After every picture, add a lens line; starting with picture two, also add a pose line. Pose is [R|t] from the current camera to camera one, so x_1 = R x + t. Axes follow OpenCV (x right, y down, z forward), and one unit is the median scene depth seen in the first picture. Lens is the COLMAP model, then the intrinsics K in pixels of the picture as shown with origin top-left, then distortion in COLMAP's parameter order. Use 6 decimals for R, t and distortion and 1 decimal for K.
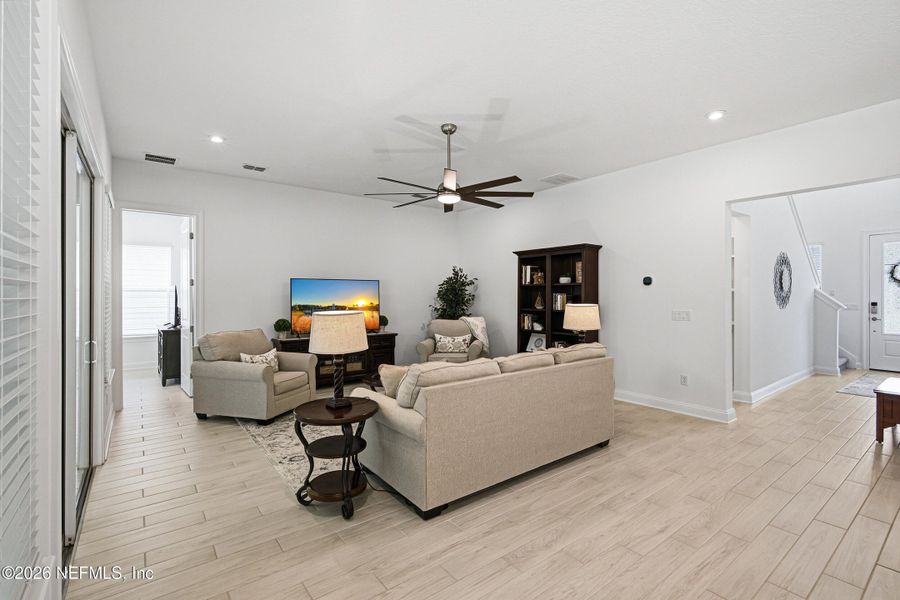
lens RADIAL K [[412.8, 0, 452.9], [0, 412.8, 294.4], [0, 0, 1]] dist [-0.003851, 0.000755]
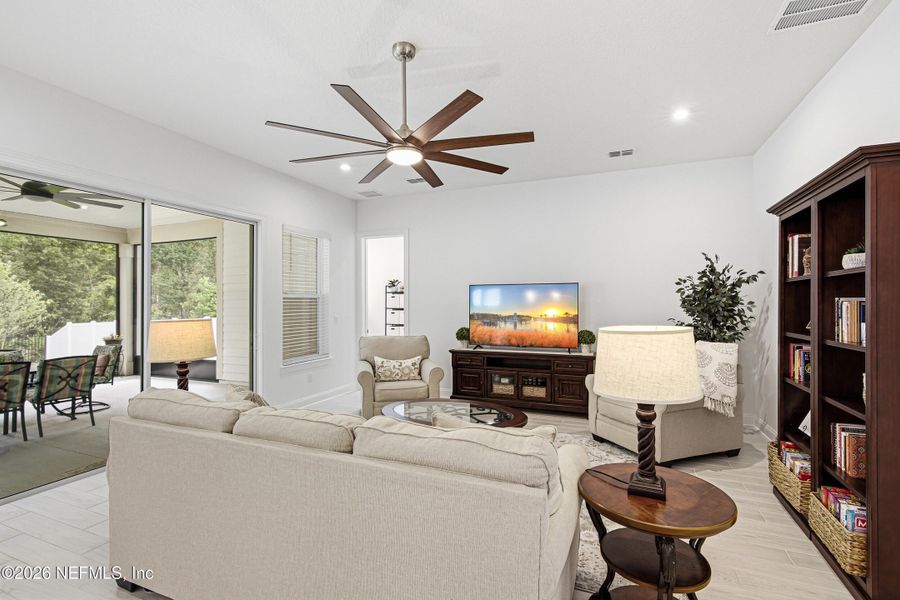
lens RADIAL K [[412.8, 0, 447.7], [0, 412.8, 302.1], [0, 0, 1]] dist [-0.003851, 0.000755]
pose [[0.491105, -0.003224, -0.871094, 0.380574], [-0.000341, 0.999992, -0.003894, 0.004048], [0.871100, 0.002210, 0.491100, 0.457986]]
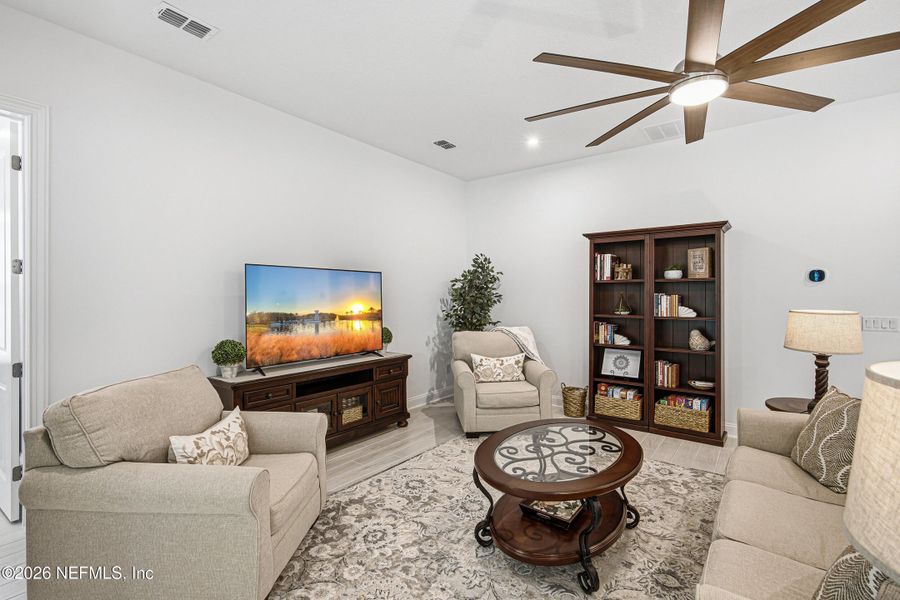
lens RADIAL K [[412.8, 0, 456.3], [0, 412.8, 297.0], [0, 0, 1]] dist [-0.003851, 0.000755]
pose [[0.965369, 0.000316, 0.260888, -0.249782], [-0.001246, 0.999993, 0.003400, 0.002028], [-0.260885, -0.003607, 0.965363, 0.382296]]
